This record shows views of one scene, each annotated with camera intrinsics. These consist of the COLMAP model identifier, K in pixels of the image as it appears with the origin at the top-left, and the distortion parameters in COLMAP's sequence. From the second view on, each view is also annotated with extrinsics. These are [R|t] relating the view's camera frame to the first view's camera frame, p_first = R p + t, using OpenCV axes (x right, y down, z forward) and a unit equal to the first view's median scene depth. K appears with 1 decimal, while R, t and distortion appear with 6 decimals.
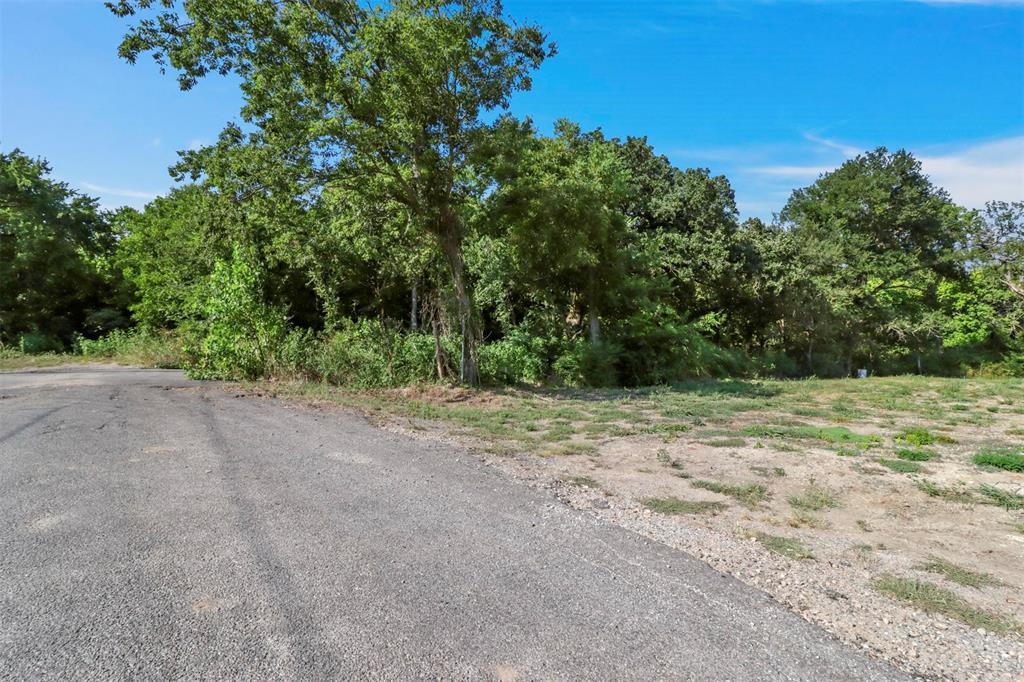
lens RADIAL K [[477.4, 0, 511.4], [0, 477.4, 328.4], [0, 0, 1]] dist [-0.000488, 0.000132]
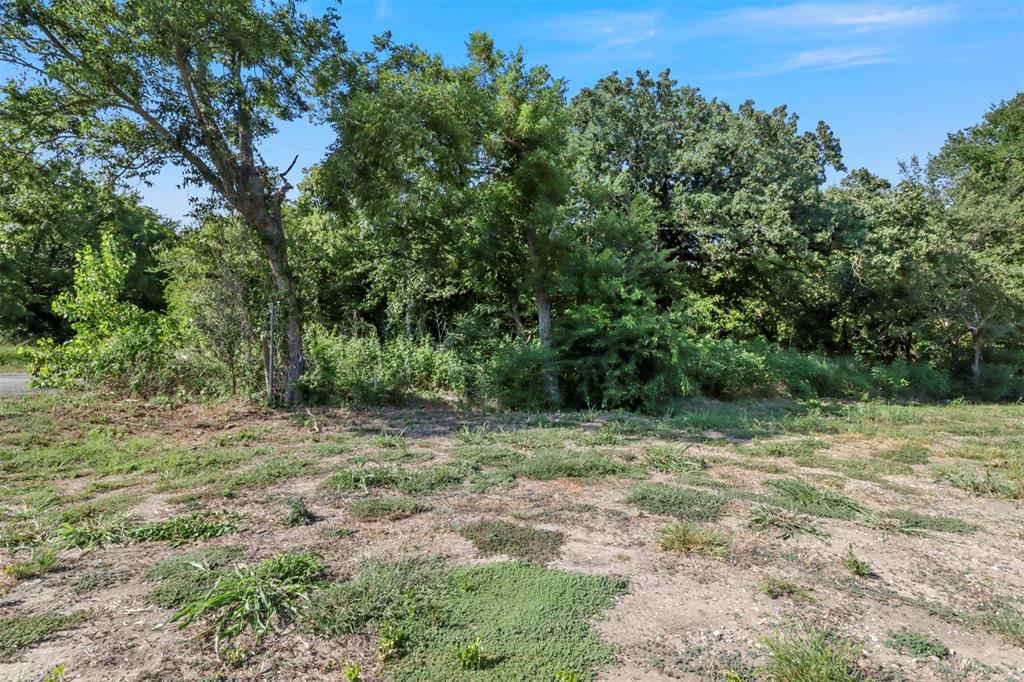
lens RADIAL K [[477.4, 0, 511.4], [0, 477.4, 328.4], [0, 0, 1]] dist [-0.000488, 0.000132]
pose [[0.961918, -0.017890, -0.272751, 0.226205], [0.010753, 0.999560, -0.027637, 0.016617], [0.273126, 0.023652, 0.961688, 0.216283]]
